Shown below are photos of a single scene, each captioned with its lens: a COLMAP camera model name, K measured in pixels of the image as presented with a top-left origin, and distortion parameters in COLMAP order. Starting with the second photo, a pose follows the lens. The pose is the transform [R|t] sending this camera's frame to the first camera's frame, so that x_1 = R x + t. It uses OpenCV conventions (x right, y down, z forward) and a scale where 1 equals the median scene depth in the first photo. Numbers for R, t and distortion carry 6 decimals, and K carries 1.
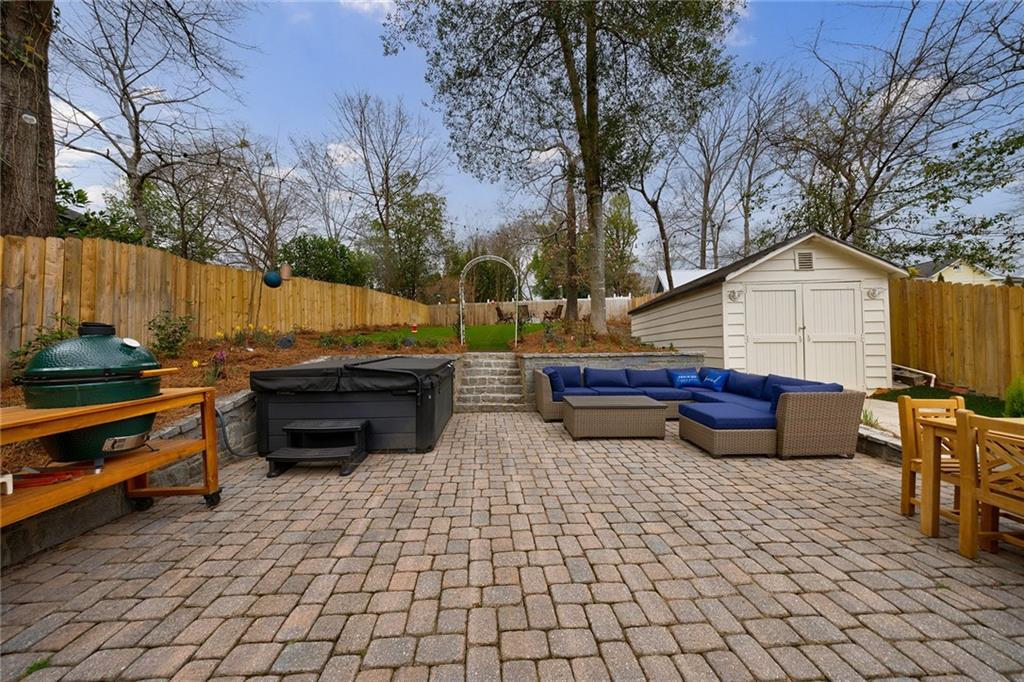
lens RADIAL K [[333.0, 0, 512.0], [0, 333.0, 341.0], [0, 0, 1]] dist [-0.002299, -0.000056]
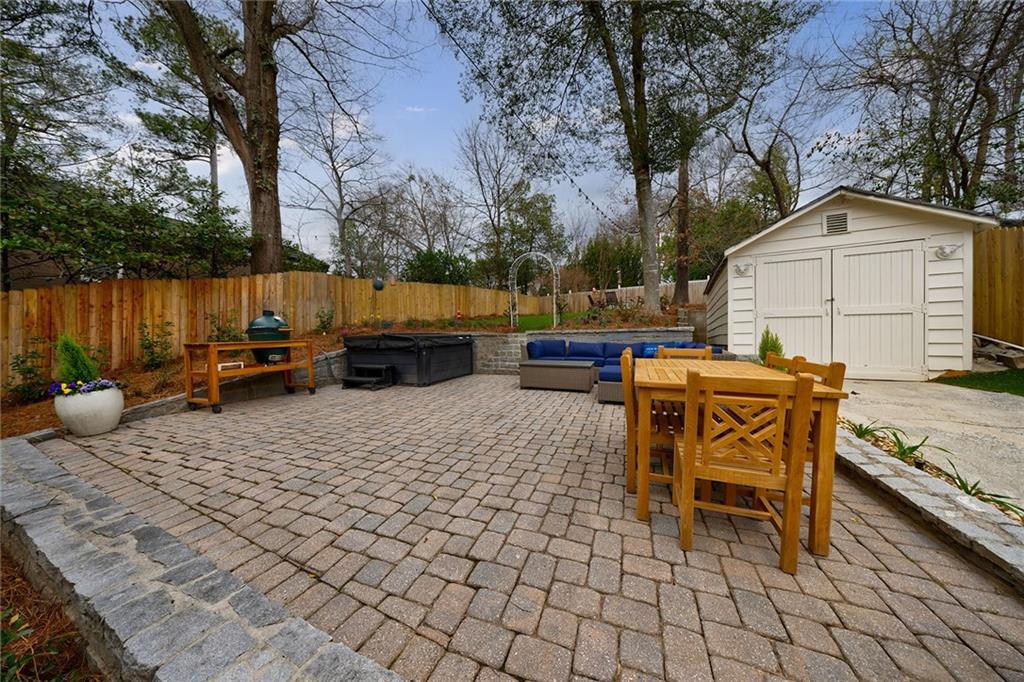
lens RADIAL K [[335.4, 0, 512.0], [0, 335.4, 343.3], [0, 0, 1]] dist [-0.002277, -0.000093]
pose [[0.911568, 0.003210, -0.411136, 0.464407], [0.009449, 0.999542, 0.028754, 0.044116], [0.411040, -0.030096, 0.911120, -0.176253]]
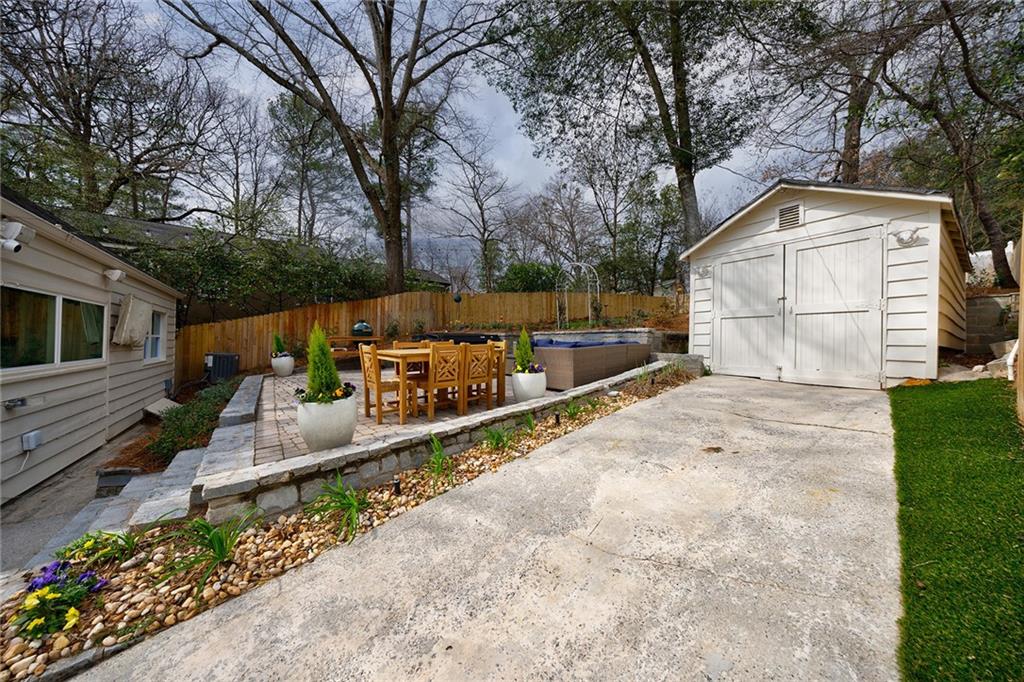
lens RADIAL K [[347.5, 0, 512.0], [0, 347.5, 341.0], [0, 0, 1]] dist [0.000735, 0.000010]
pose [[0.611476, 0.007162, -0.791231, 1.155218], [0.000388, 0.999956, 0.009351, 0.060019], [0.791263, -0.006025, 0.611446, -0.078937]]
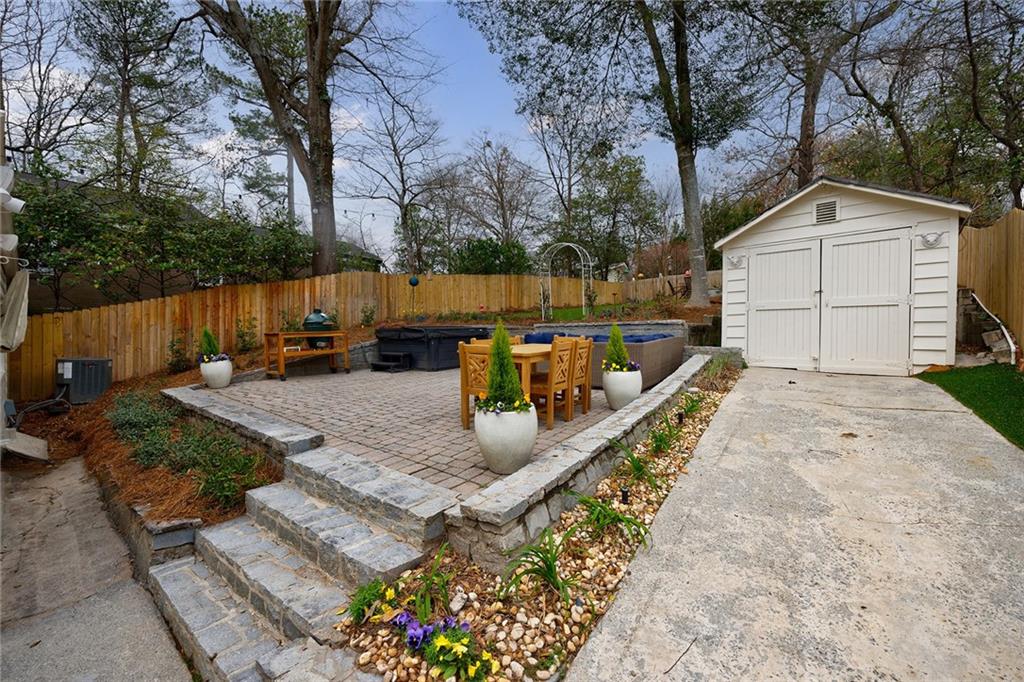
lens RADIAL K [[429.4, 0, 517.4], [0, 429.4, 343.5], [0, 0, 1]] dist [0.000007, -0.000724]
pose [[0.785820, 0.015178, -0.618269, 0.951950], [0.008576, 0.999335, 0.035433, 0.049911], [0.618396, -0.033146, 0.785168, -0.366196]]
